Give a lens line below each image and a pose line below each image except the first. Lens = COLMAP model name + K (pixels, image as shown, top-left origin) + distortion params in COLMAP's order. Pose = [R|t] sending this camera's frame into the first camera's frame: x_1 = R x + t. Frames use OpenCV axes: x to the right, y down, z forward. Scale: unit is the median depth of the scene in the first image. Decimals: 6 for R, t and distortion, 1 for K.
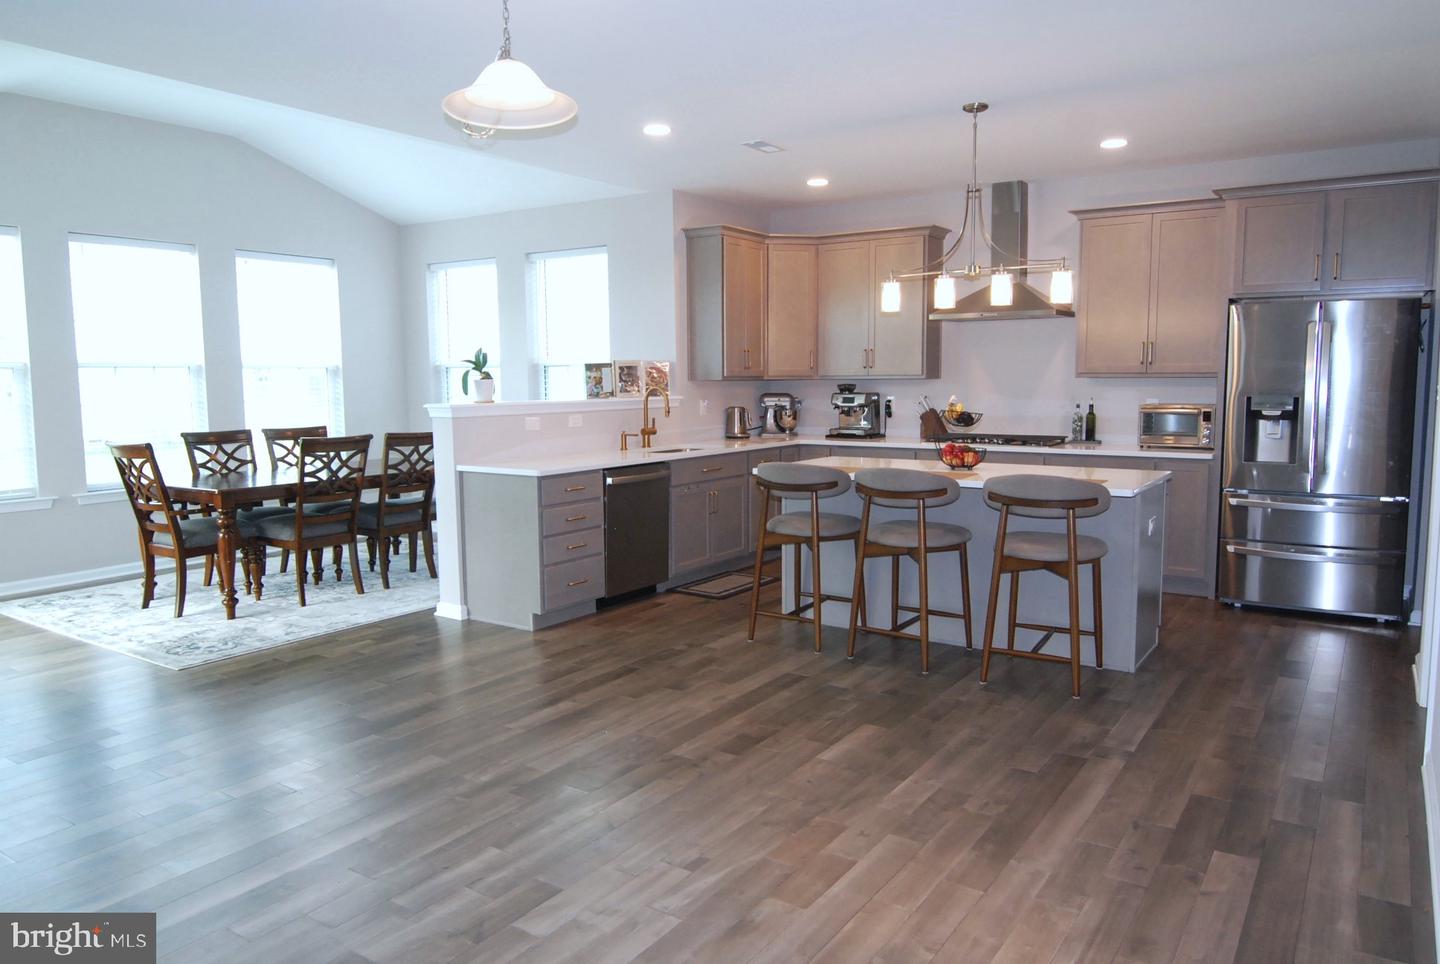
lens RADIAL K [[991.8, 0, 720.0], [0, 991.8, 482.0], [0, 0, 1]] dist [-0.002233, -0.000141]
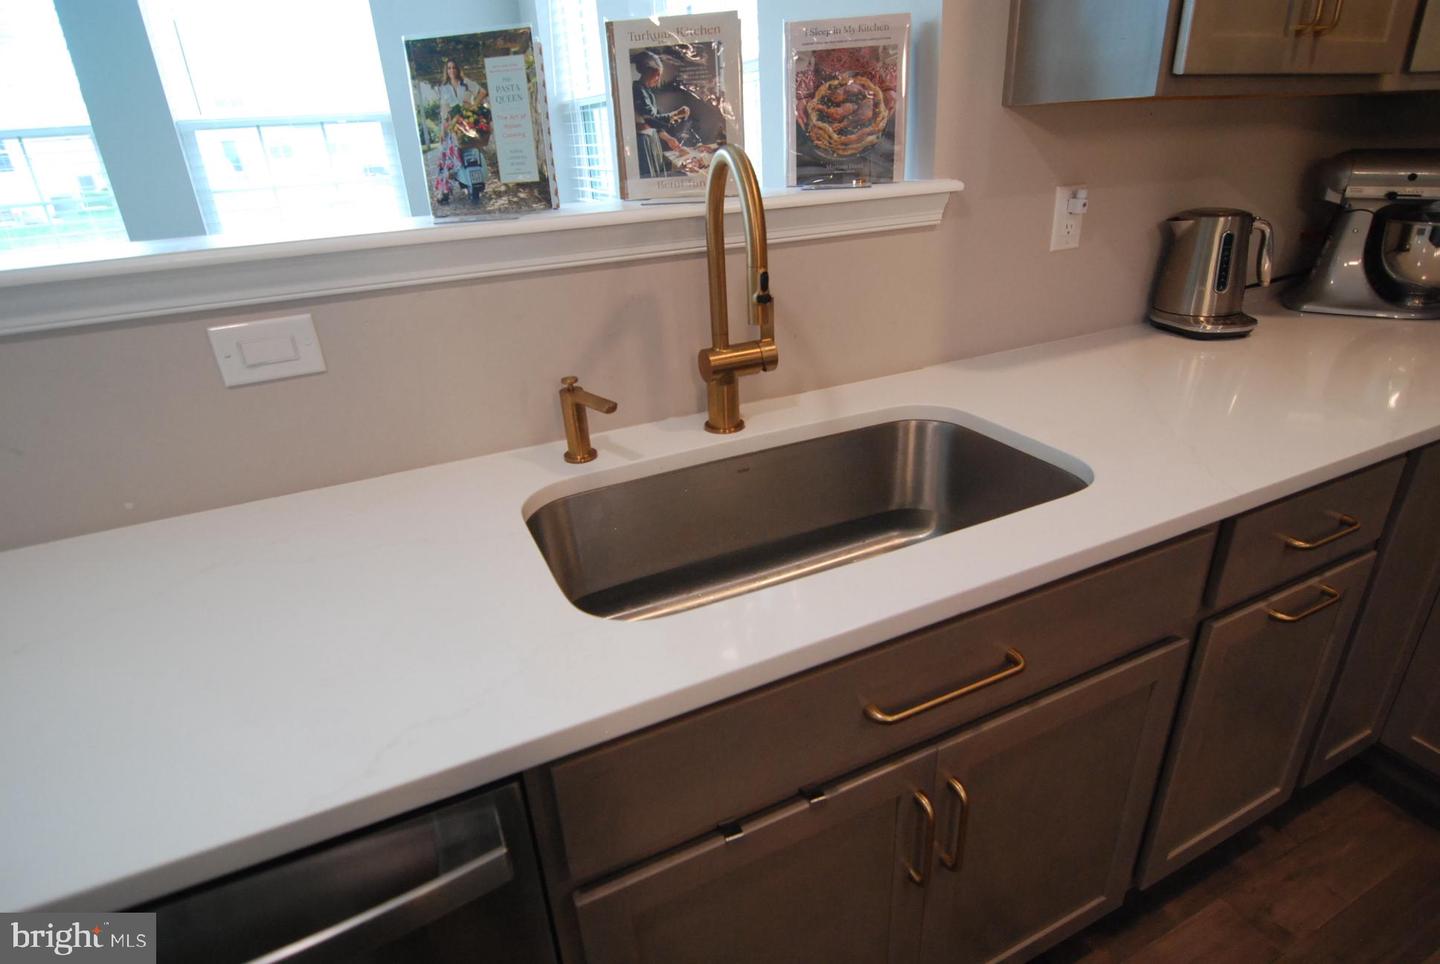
lens RADIAL K [[772.7, 0, 720.0], [0, 772.7, 482.0], [0, 0, 1]] dist [-0.005327, -0.001069]
pose [[0.860937, 0.181818, -0.475110, 0.014919], [-0.014606, 0.942397, 0.334176, -0.082996], [0.508502, -0.280765, 0.814000, 0.836194]]
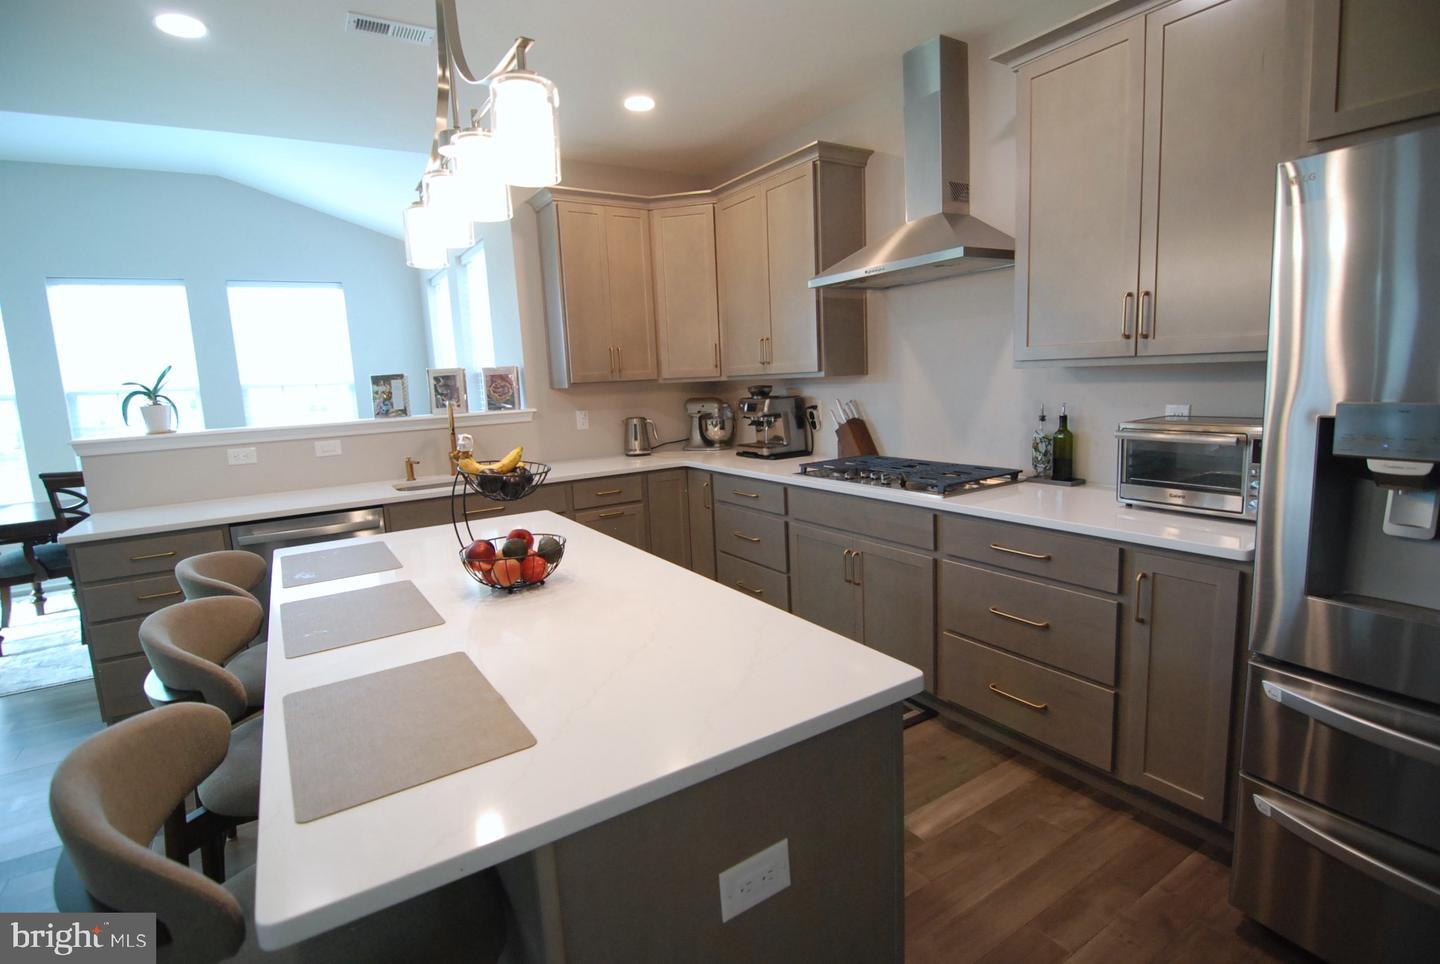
lens RADIAL K [[693.8, 0, 720.0], [0, 693.8, 482.0], [0, 0, 1]] dist [-0.019110, -0.000457]
pose [[0.918493, 0.025162, -0.394637, 0.347161], [-0.002773, 0.998359, 0.057201, -0.061690], [0.395429, -0.051445, 0.917055, 0.554935]]
